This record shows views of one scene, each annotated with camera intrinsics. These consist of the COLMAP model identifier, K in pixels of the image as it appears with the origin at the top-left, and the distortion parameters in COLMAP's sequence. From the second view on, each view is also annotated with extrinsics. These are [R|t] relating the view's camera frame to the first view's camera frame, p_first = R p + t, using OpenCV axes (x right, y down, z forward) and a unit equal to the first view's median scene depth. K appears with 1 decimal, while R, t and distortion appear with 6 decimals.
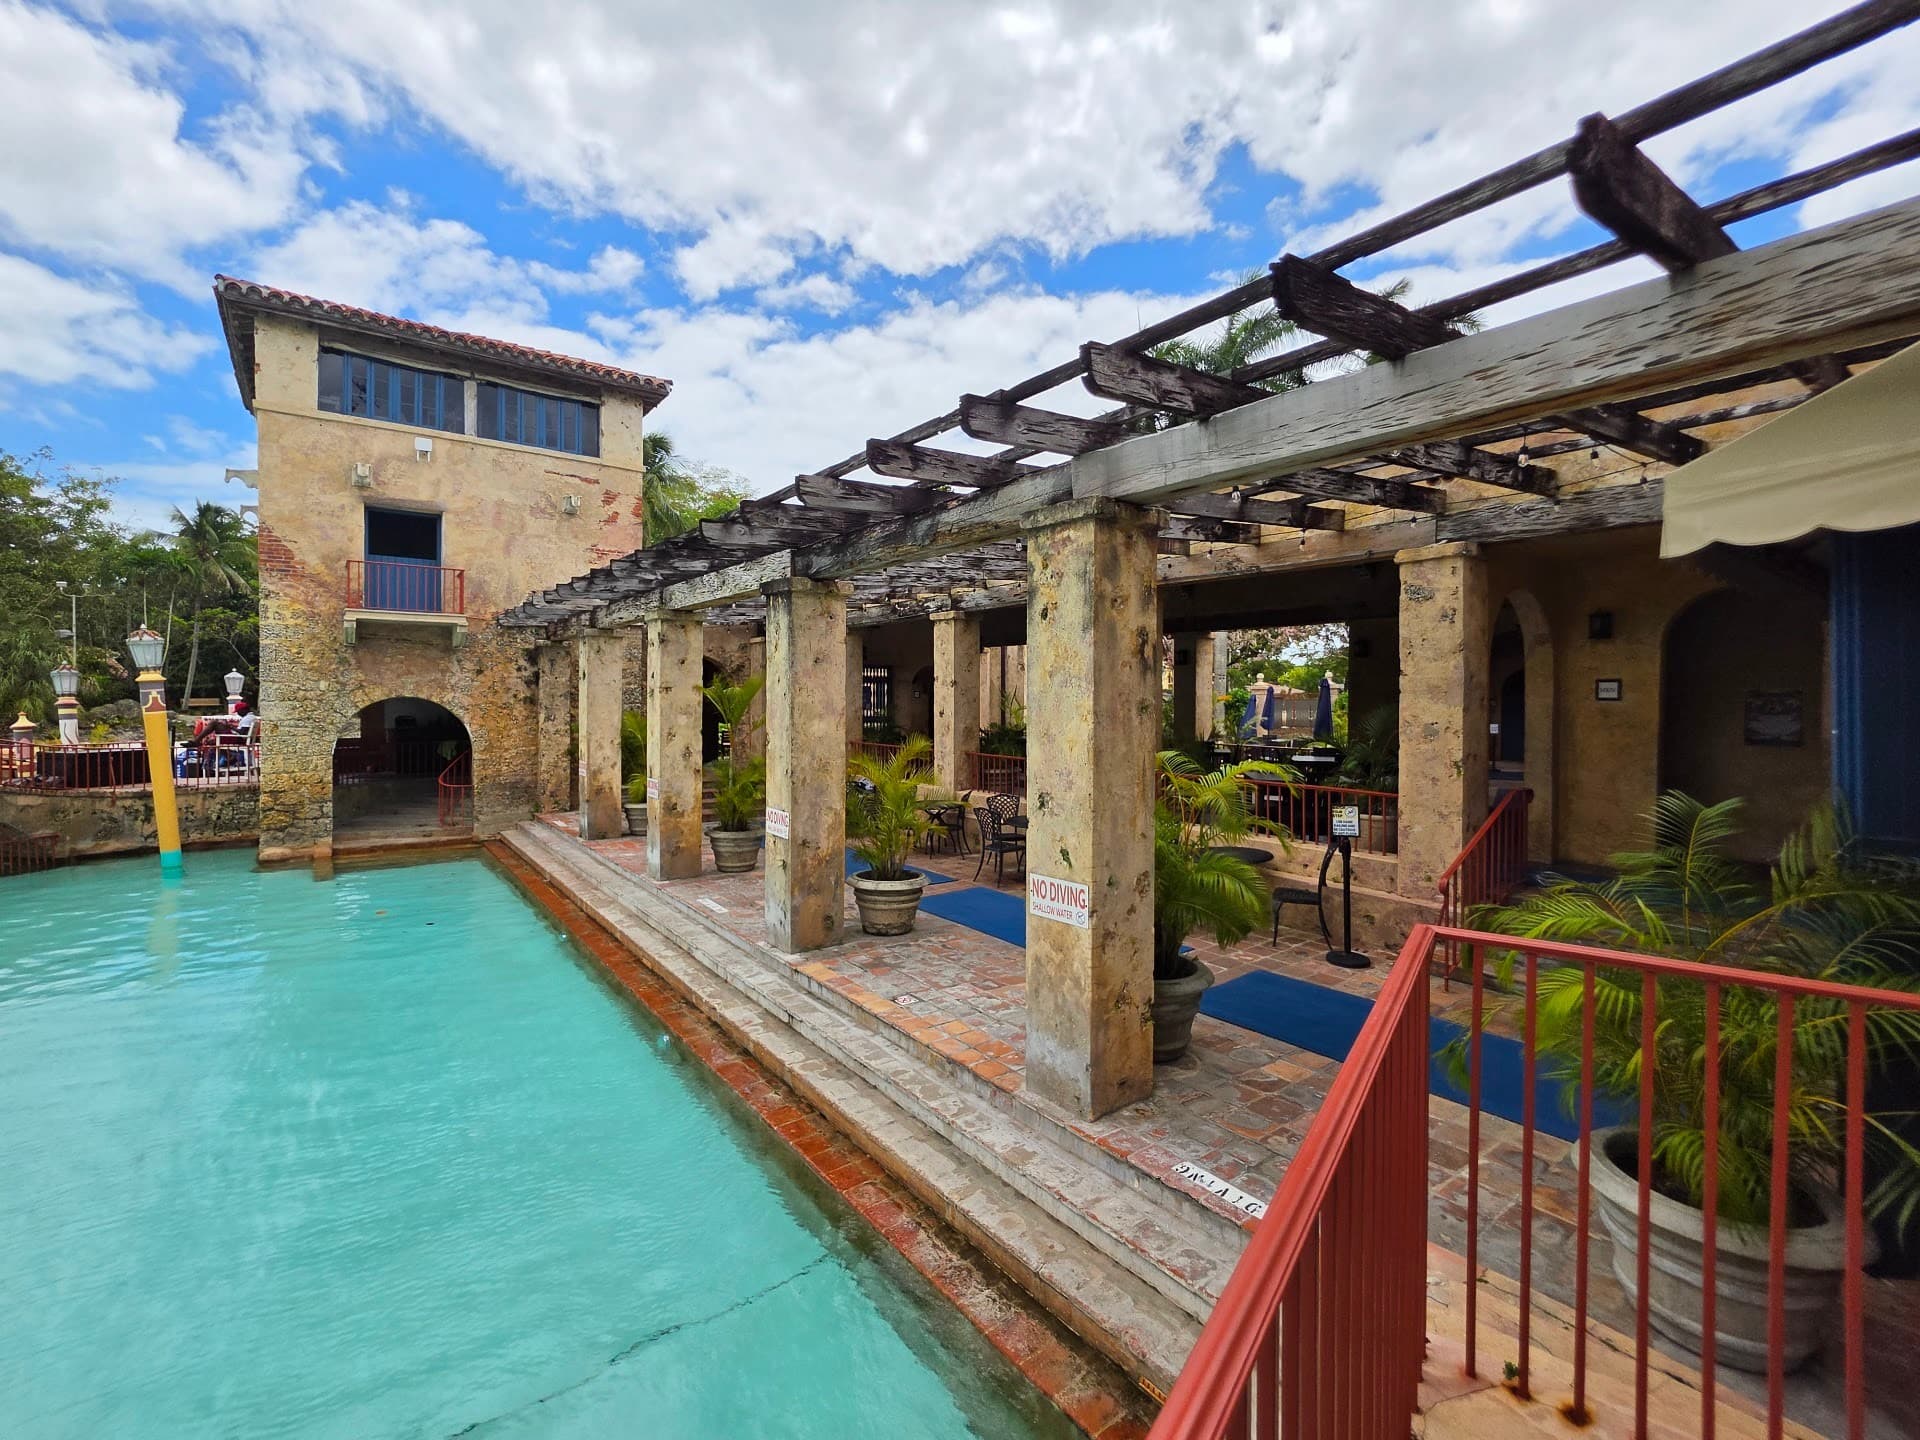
lens RADIAL K [[840.5, 0, 953.2], [0, 840.5, 705.6], [0, 0, 1]] dist [0.000606, 0.000351]
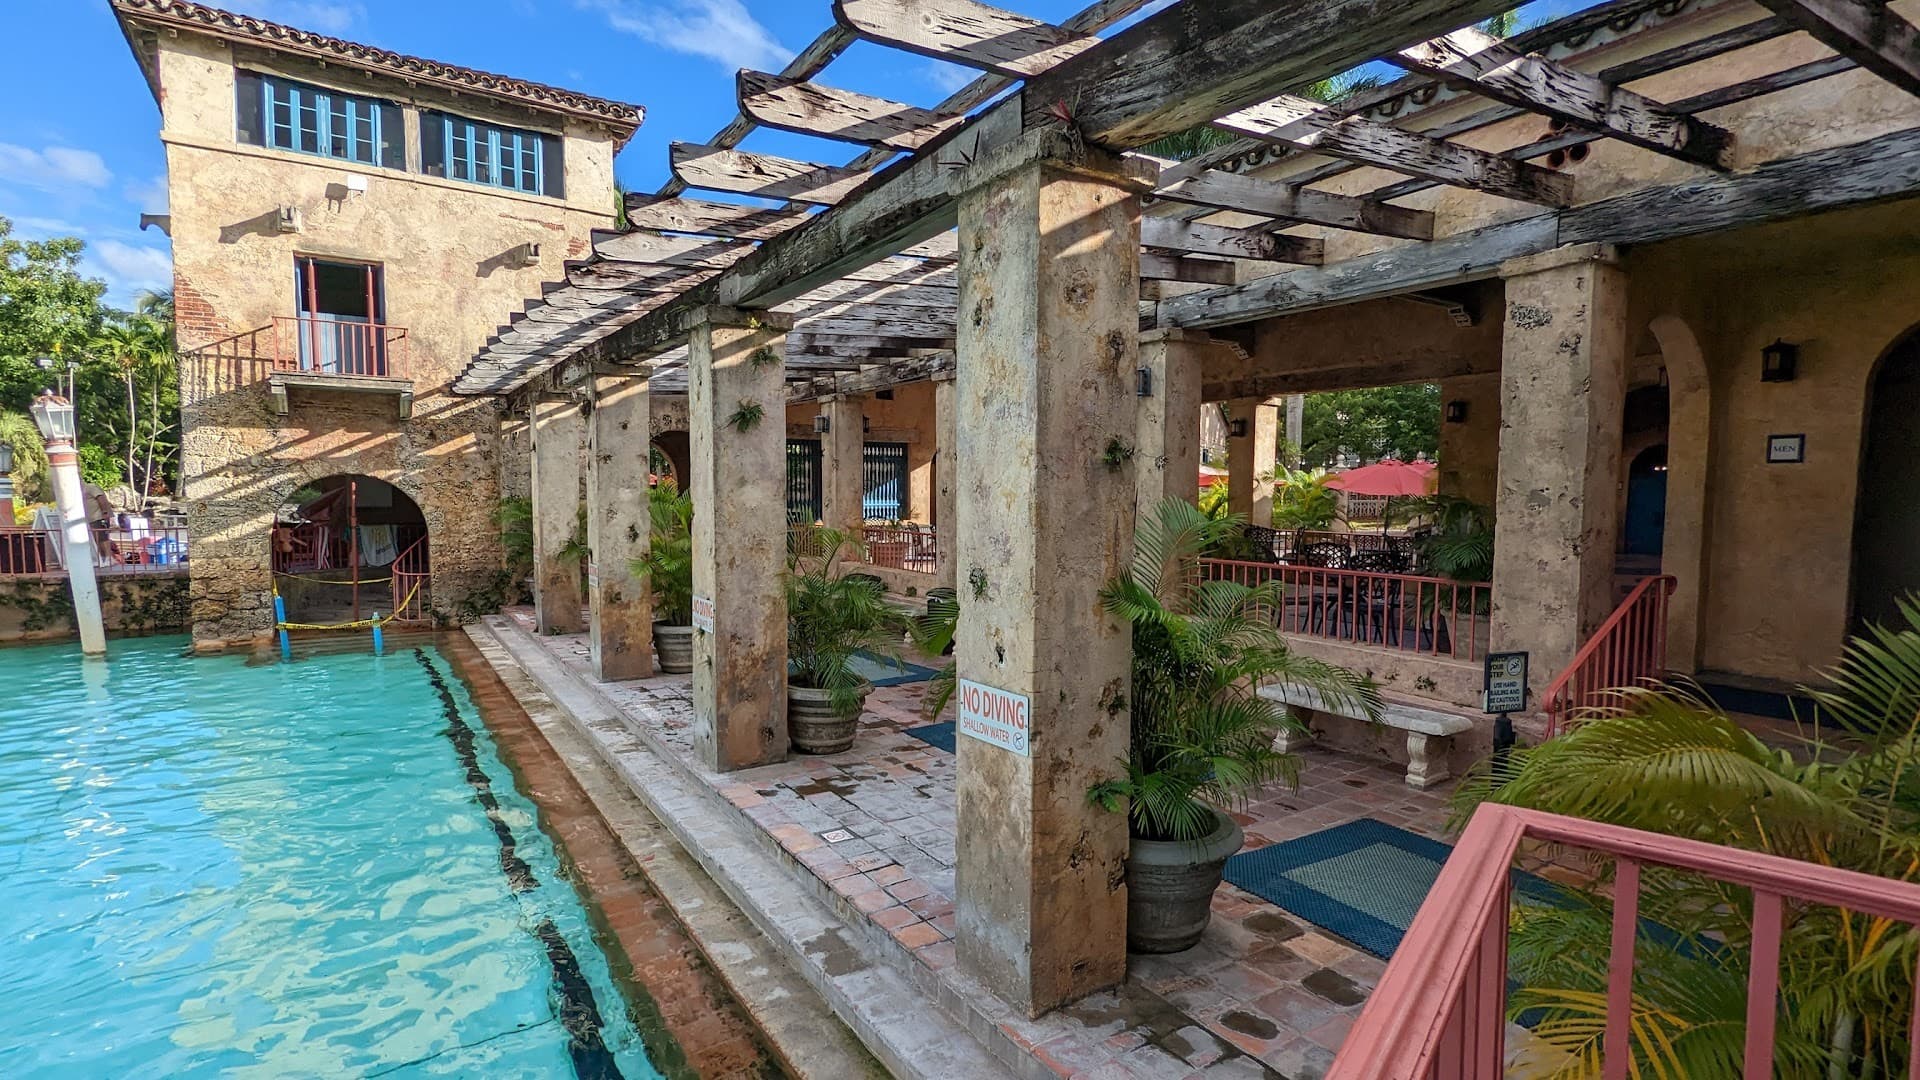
lens RADIAL K [[907.0, 0, 955.2], [0, 907.0, 551.9], [0, 0, 1]] dist [0.005317, 0.000135]
pose [[0.998454, 0.004823, -0.055376, 0.079502], [-0.001518, 0.998223, 0.059568, 0.026180], [0.055565, -0.059392, 0.996687, 0.136259]]
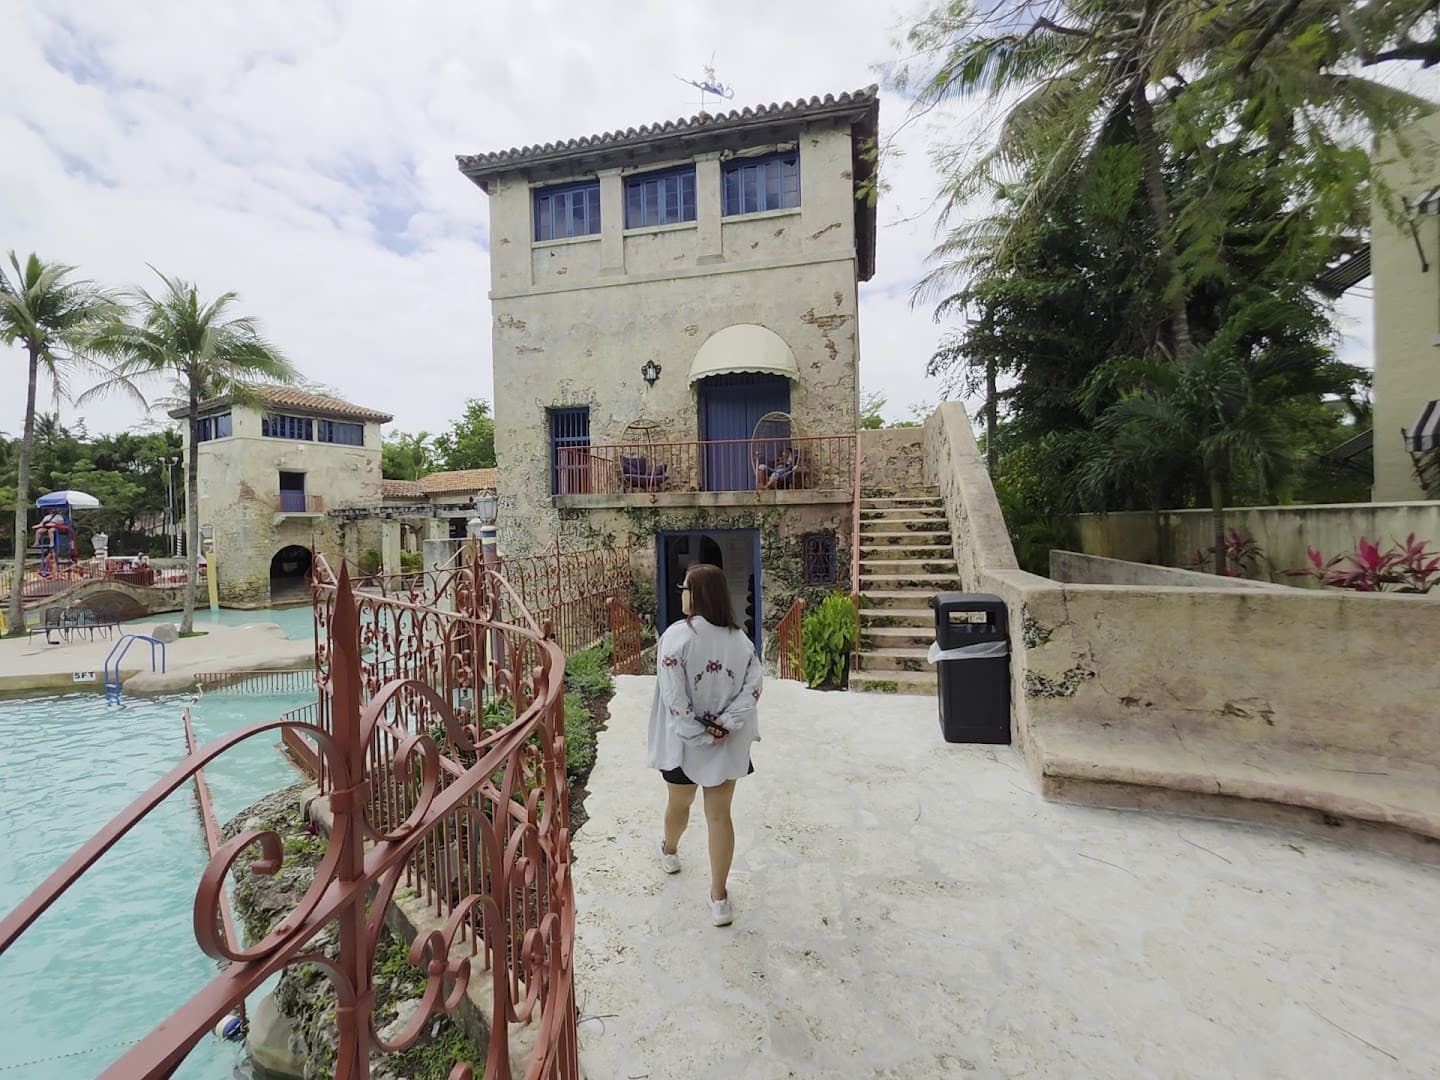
lens RADIAL K [[630.3, 0, 718.6], [0, 630.3, 529.5], [0, 0, 1]] dist [0.000606, 0.000351]
pose [[0.928283, -0.025536, 0.370996, -0.307094], [0.027178, 0.999630, 0.000800, -0.044781], [-0.370879, 0.009340, 0.928634, -2.419304]]
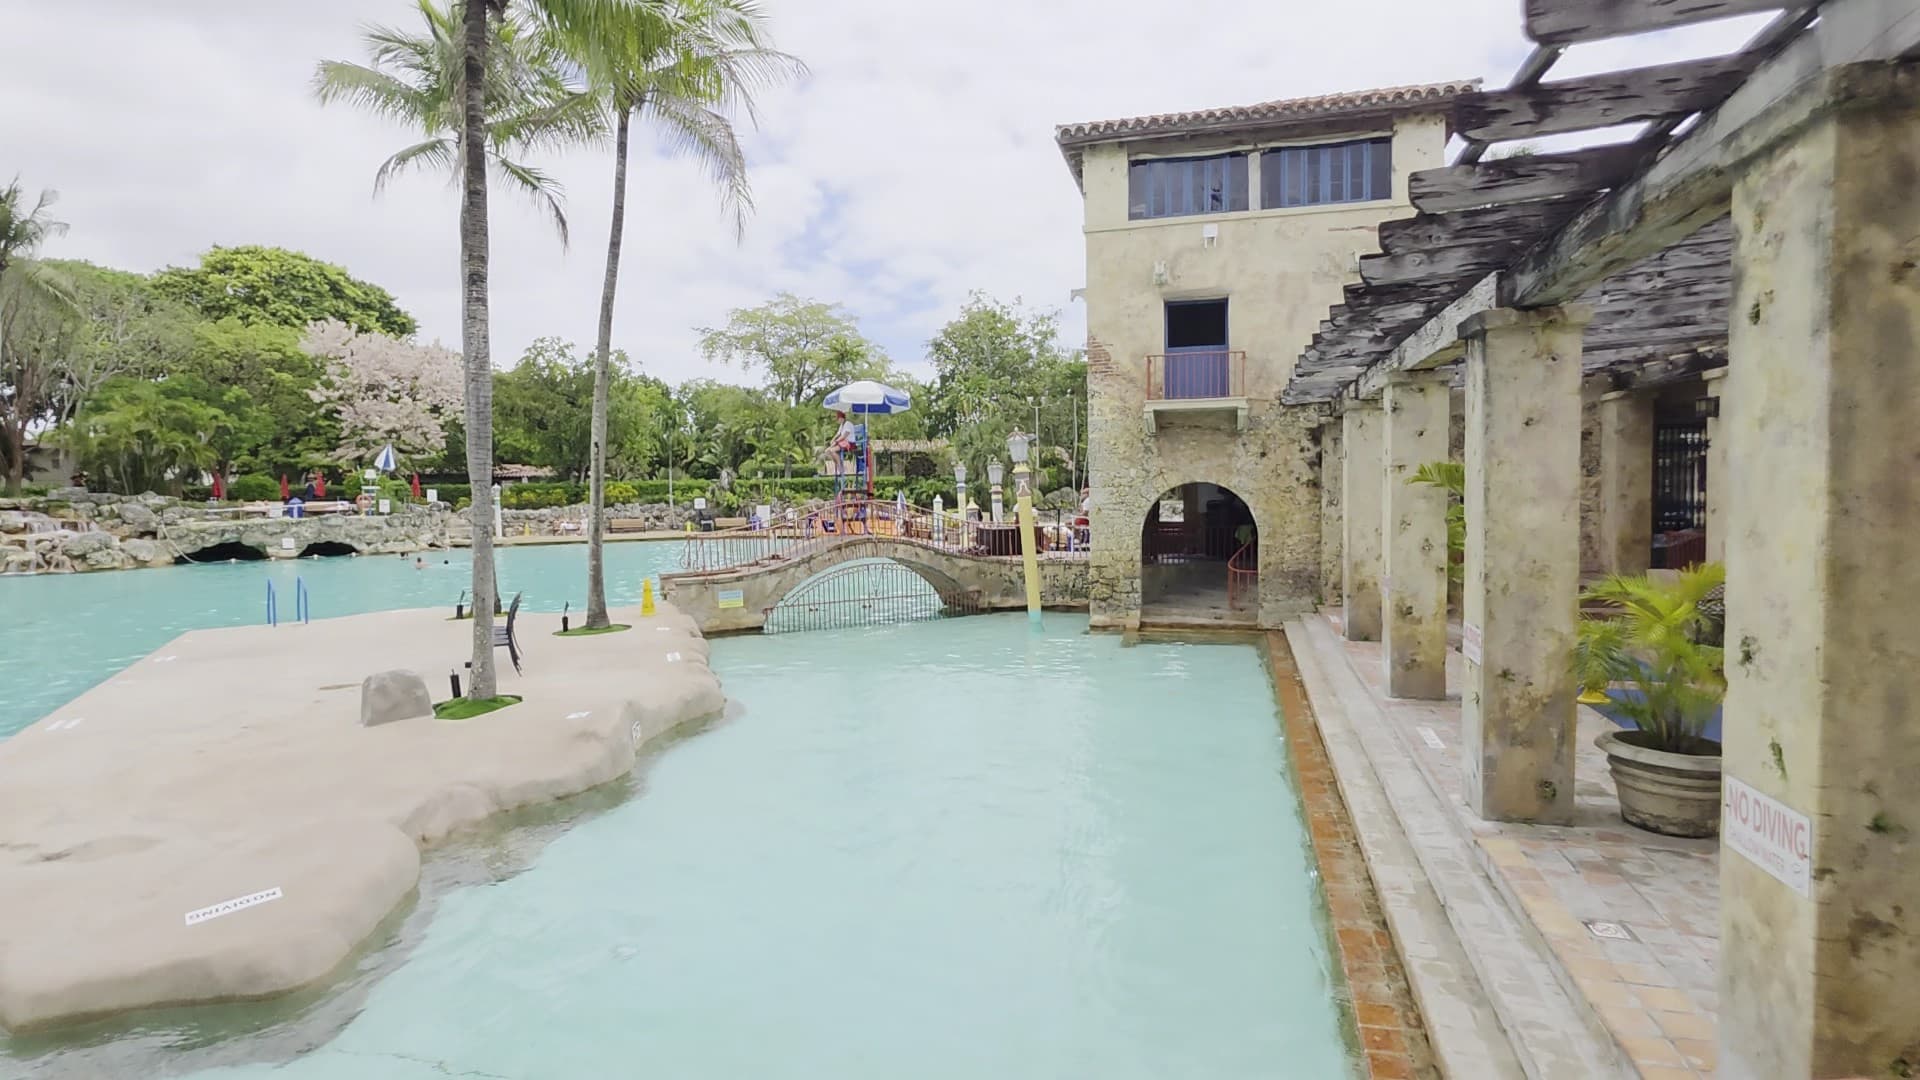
lens RADIAL K [[944.1, 0, 968.2], [0, 944.1, 524.1], [0, 0, 1]] dist [0.002151, -0.000860]
pose [[0.614607, 0.018932, -0.788606, 0.169946], [0.010580, 0.999424, 0.032239, 0.001959], [0.788762, -0.028157, 0.614053, 0.124580]]
